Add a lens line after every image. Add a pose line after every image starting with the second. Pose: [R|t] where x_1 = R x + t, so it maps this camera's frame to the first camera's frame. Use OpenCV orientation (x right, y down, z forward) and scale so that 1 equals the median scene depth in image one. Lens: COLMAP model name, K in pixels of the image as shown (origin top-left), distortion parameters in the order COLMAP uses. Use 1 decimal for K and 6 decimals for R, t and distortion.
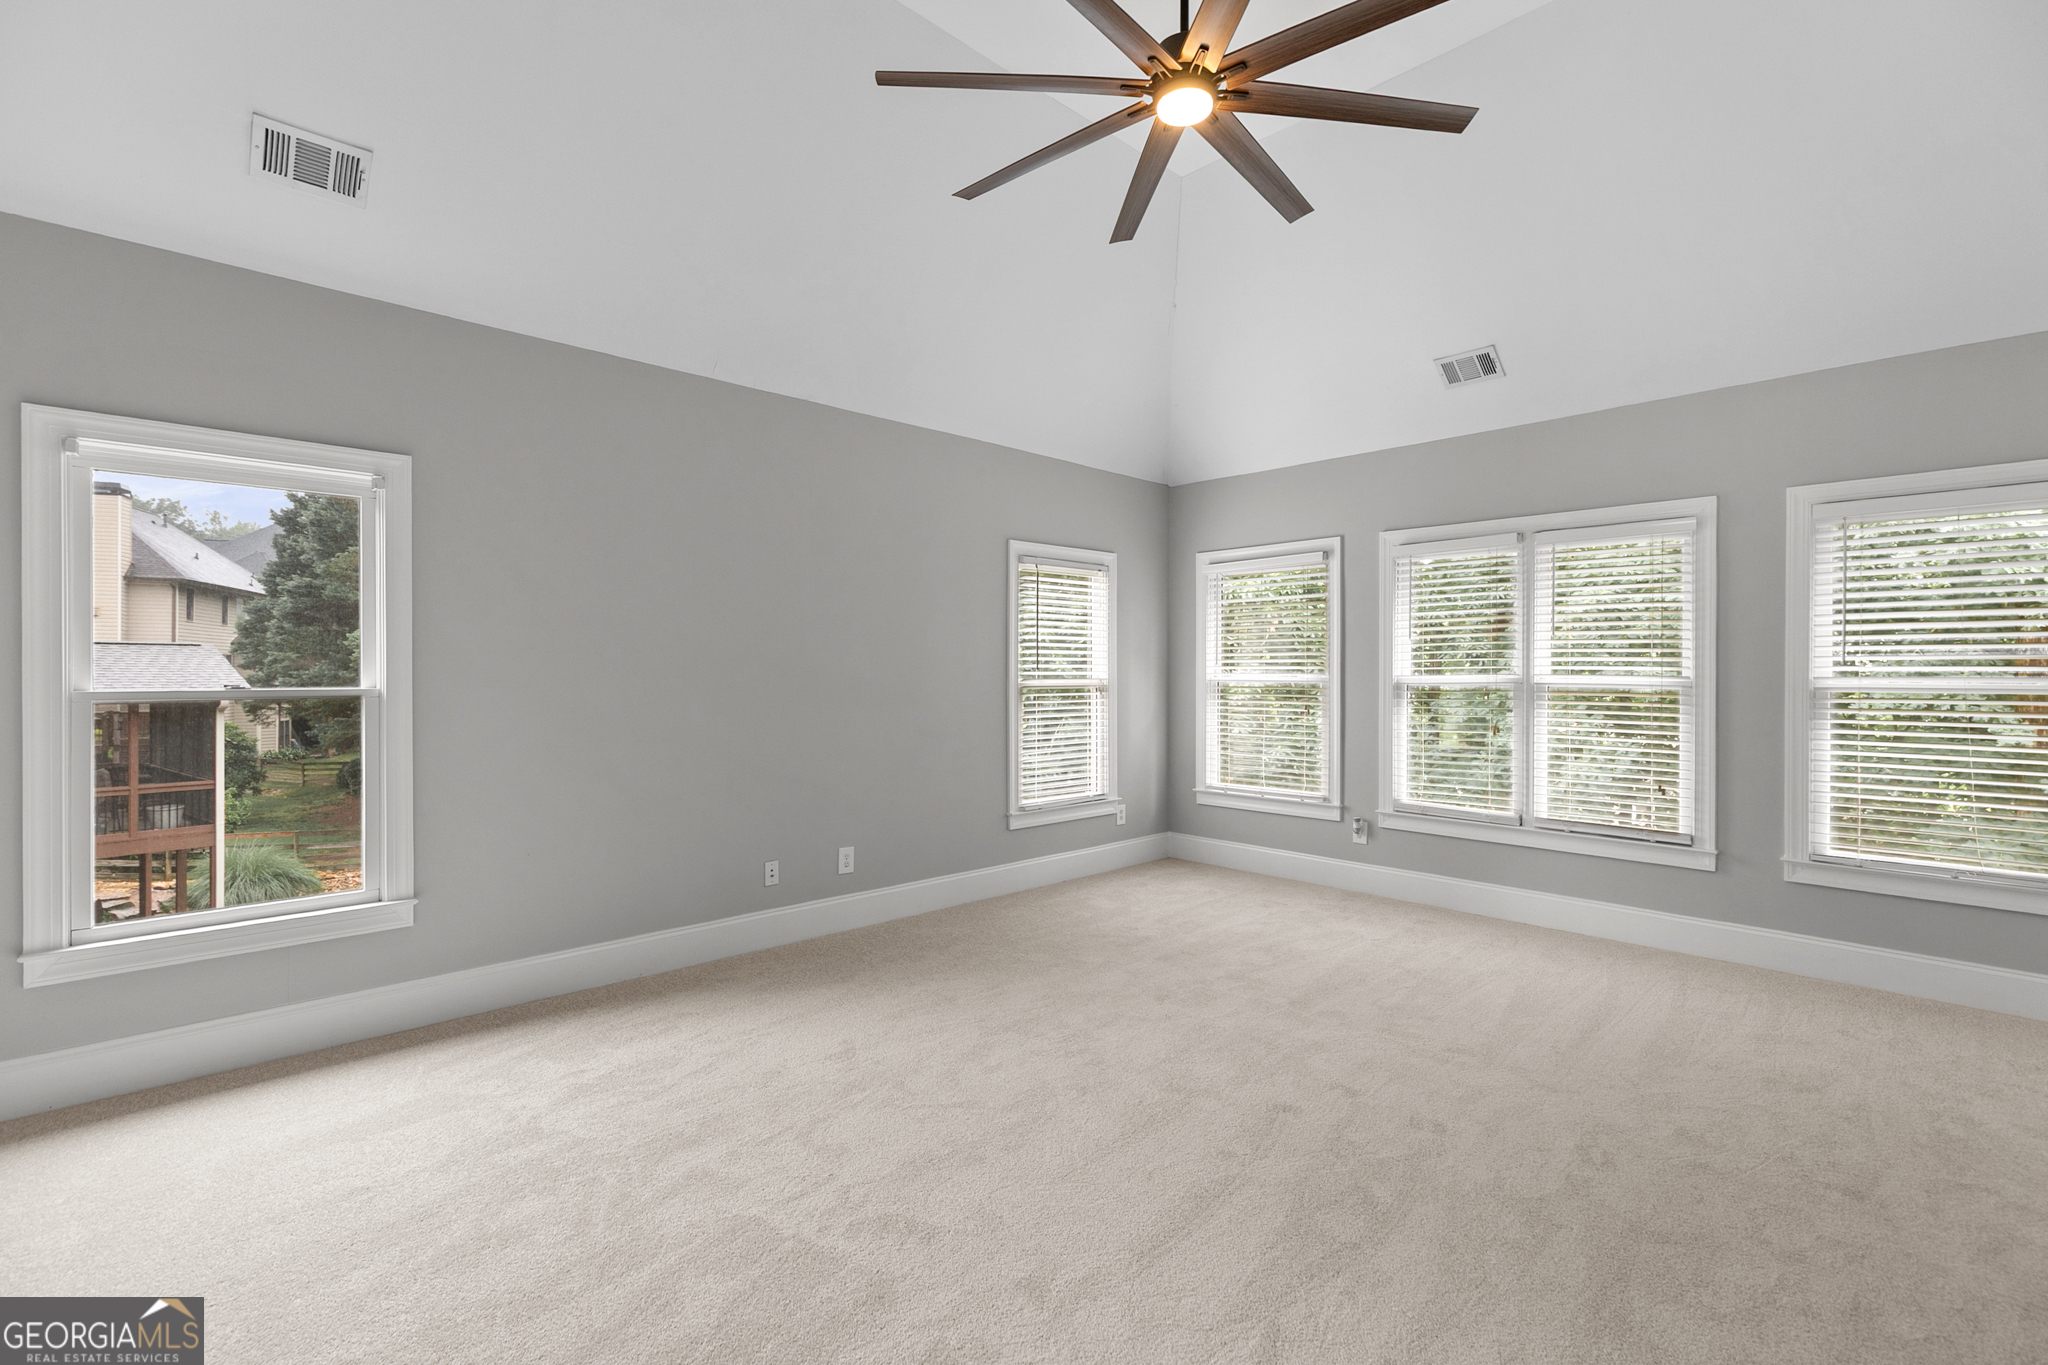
lens RADIAL K [[913.1, 0, 1026.2], [0, 913.1, 672.7], [0, 0, 1]] dist [0.009349, 0.000793]
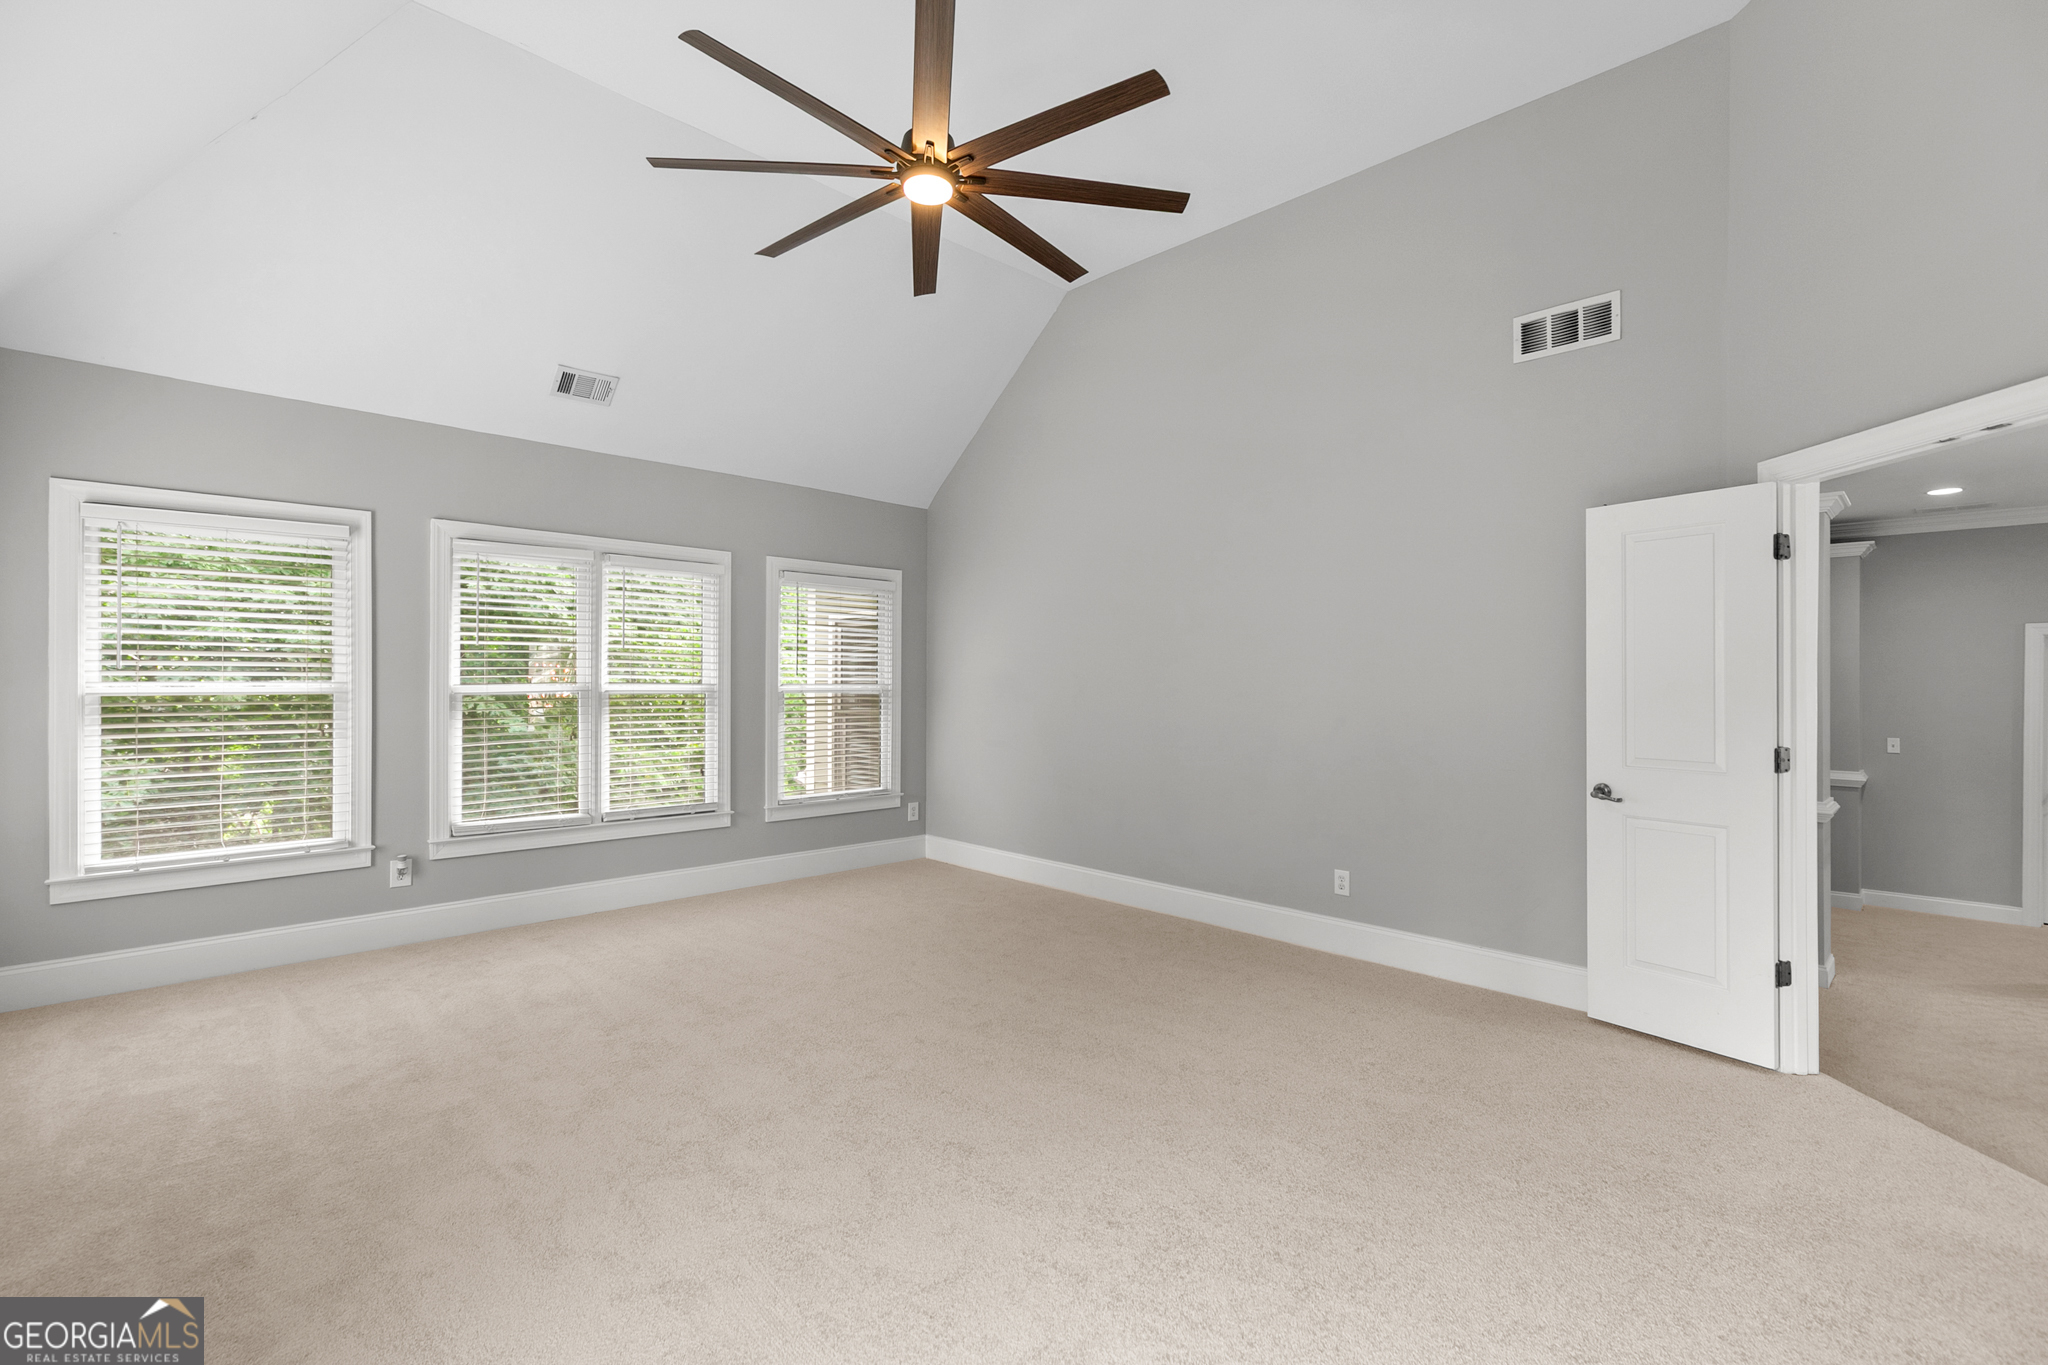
lens RADIAL K [[913.1, 0, 1025.9], [0, 913.1, 684.4], [0, 0, 1]] dist [0.009349, 0.000793]
pose [[-0.004964, -0.007067, 0.999963, -0.485678], [-0.003296, 0.999970, 0.007051, -0.005326], [-0.999982, -0.003261, -0.004987, 0.446314]]
